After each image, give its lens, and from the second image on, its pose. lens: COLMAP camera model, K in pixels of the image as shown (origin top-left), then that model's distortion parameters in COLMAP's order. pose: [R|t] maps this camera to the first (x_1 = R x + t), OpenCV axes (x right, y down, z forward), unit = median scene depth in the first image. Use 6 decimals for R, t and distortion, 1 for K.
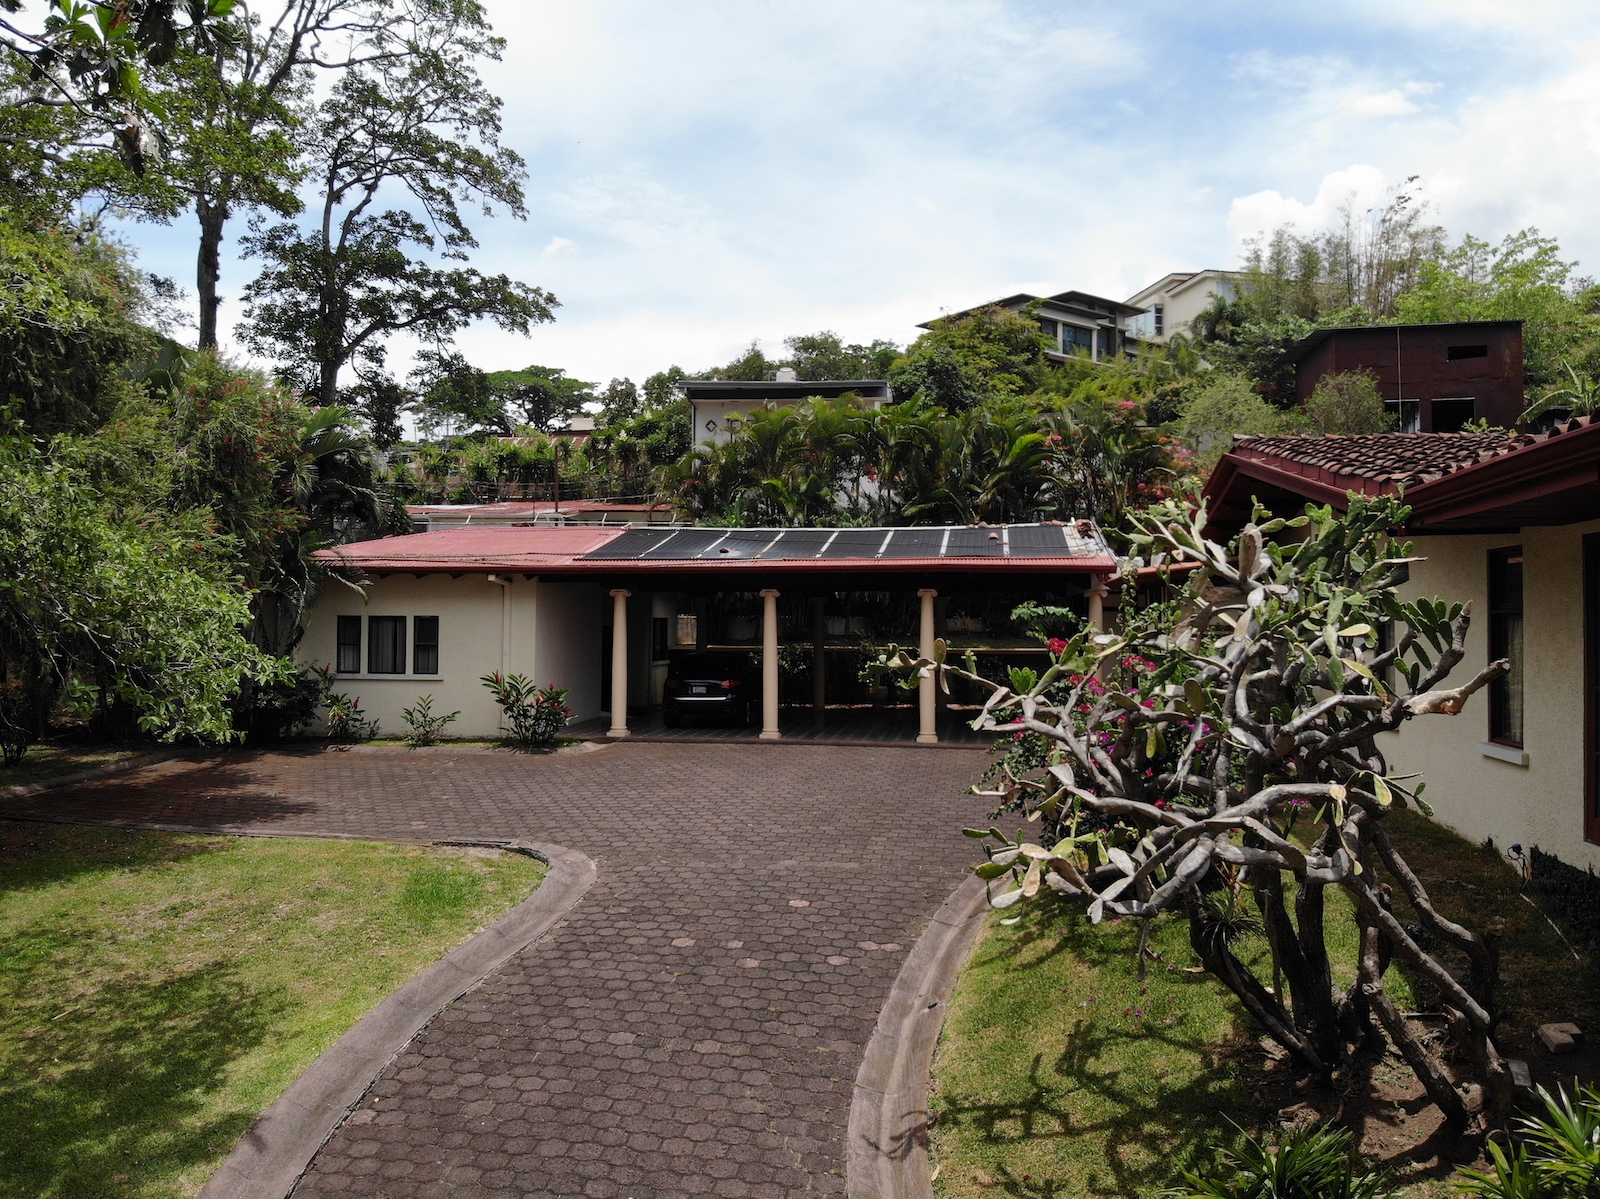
lens RADIAL K [[1163.8, 0, 800.0], [0, 1163.8, 599.5], [0, 0, 1]] dist [0.068407, -0.209837]
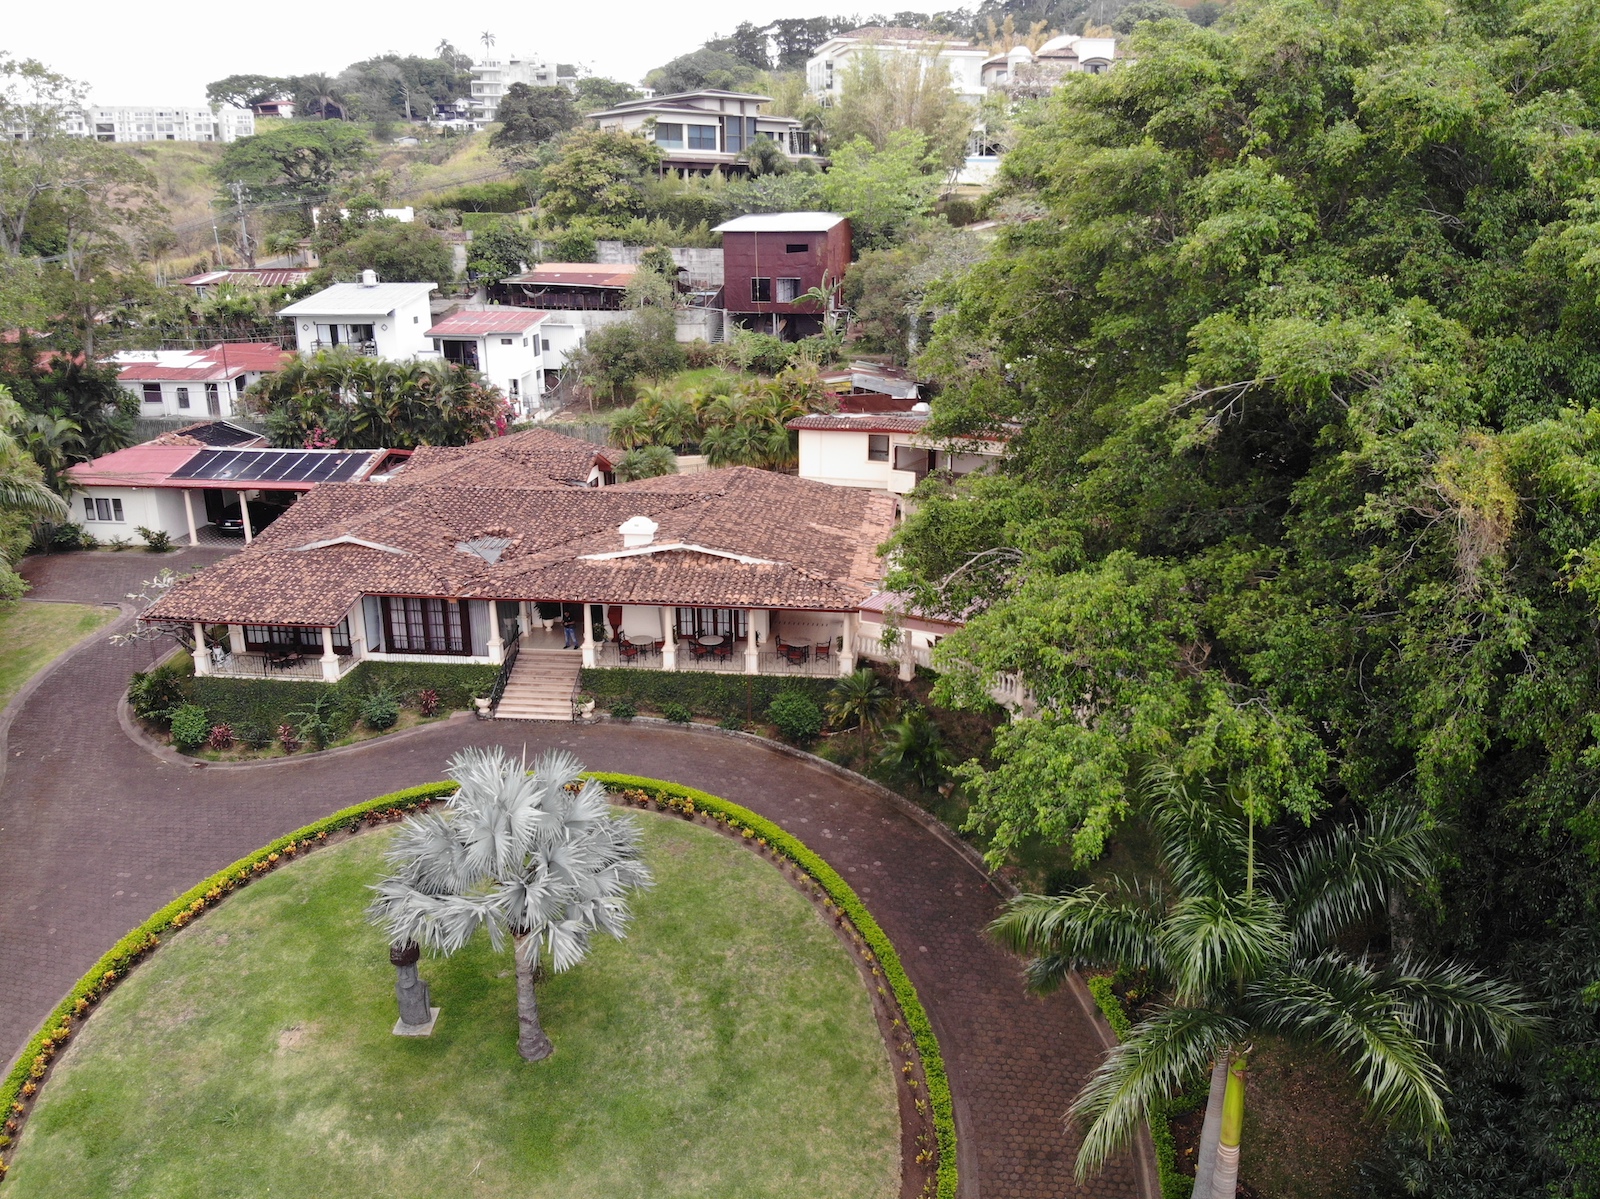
lens RADIAL K [[1163.8, 0, 800.0], [0, 1163.8, 599.5], [0, 0, 1]] dist [0.068407, -0.209837]
pose [[0.999208, -0.017373, 0.035792, 0.327479], [0.004560, 0.943709, 0.330744, -0.185943], [-0.039523, -0.330319, 0.943041, -0.460109]]
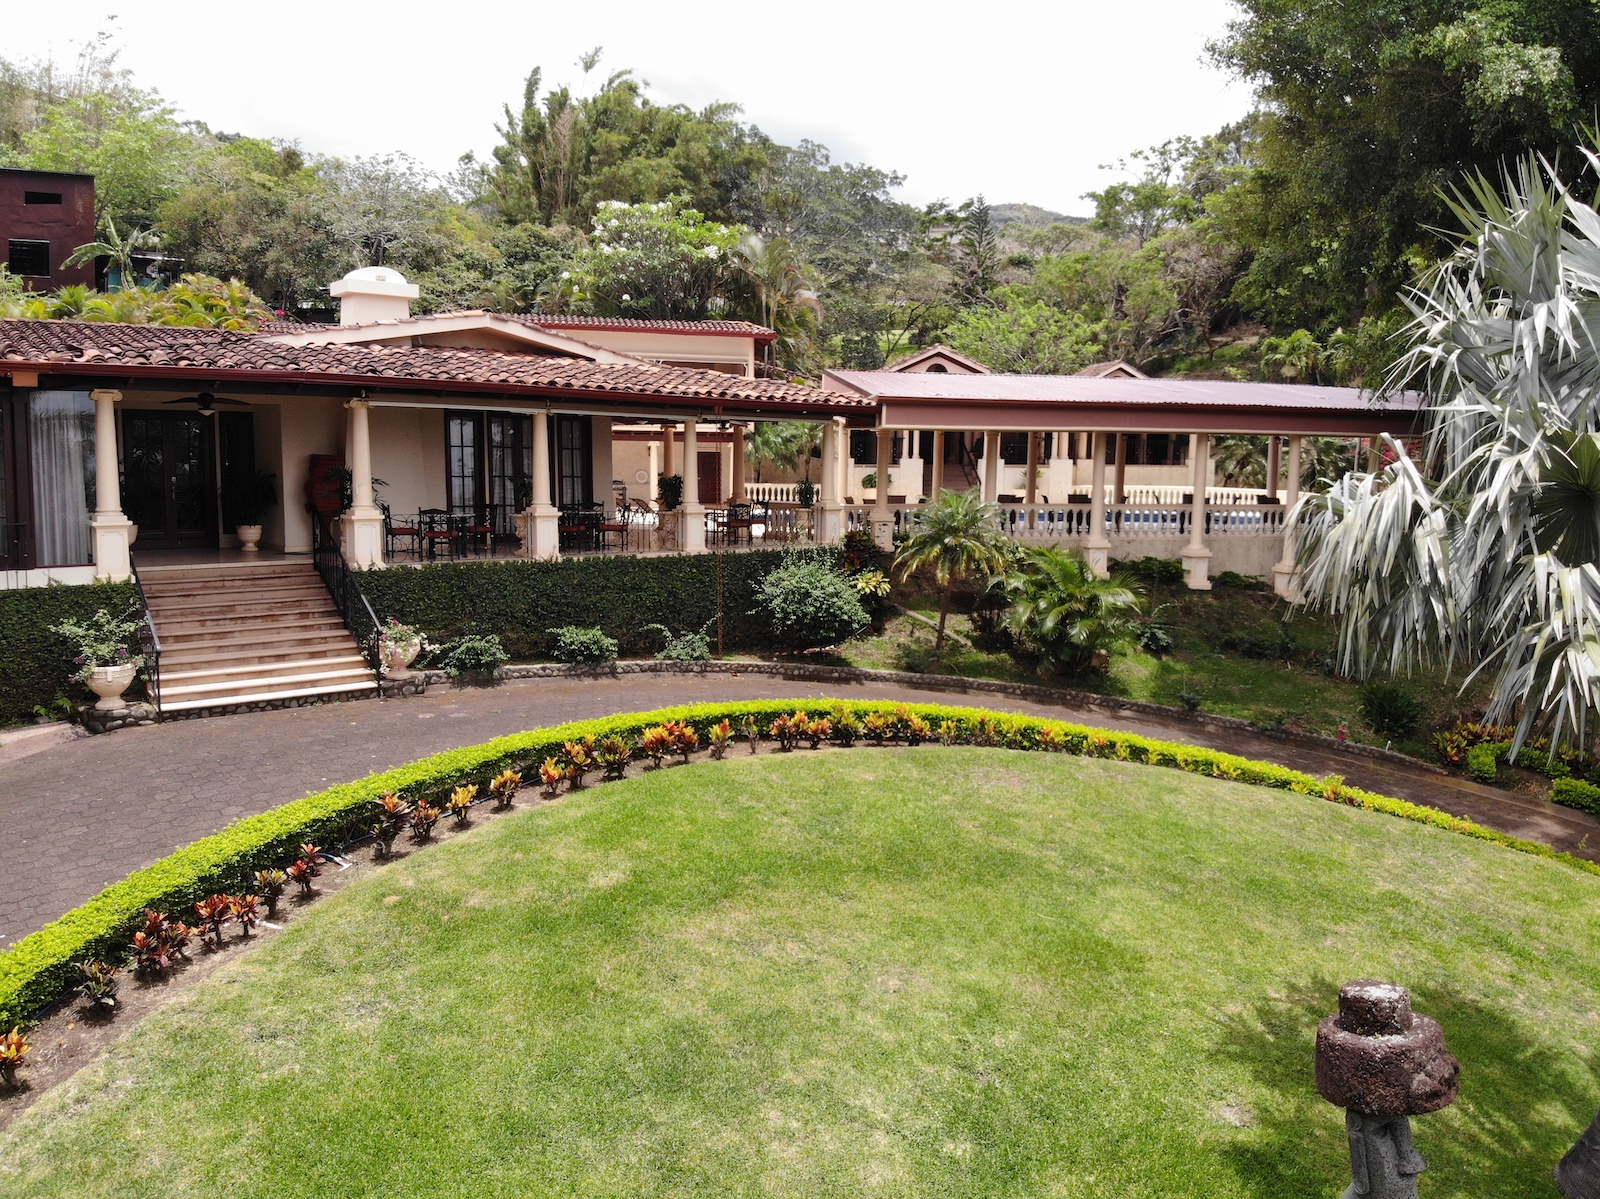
lens RADIAL K [[1181.9, 0, 792.3], [0, 1181.9, 572.3], [0, 0, 1]] dist [0.081262, -0.224968]
pose [[0.654044, -0.063134, 0.753818, 0.125585], [-0.028232, 0.993780, 0.107727, -0.002230], [-0.755930, -0.091740, 0.648193, -0.164513]]
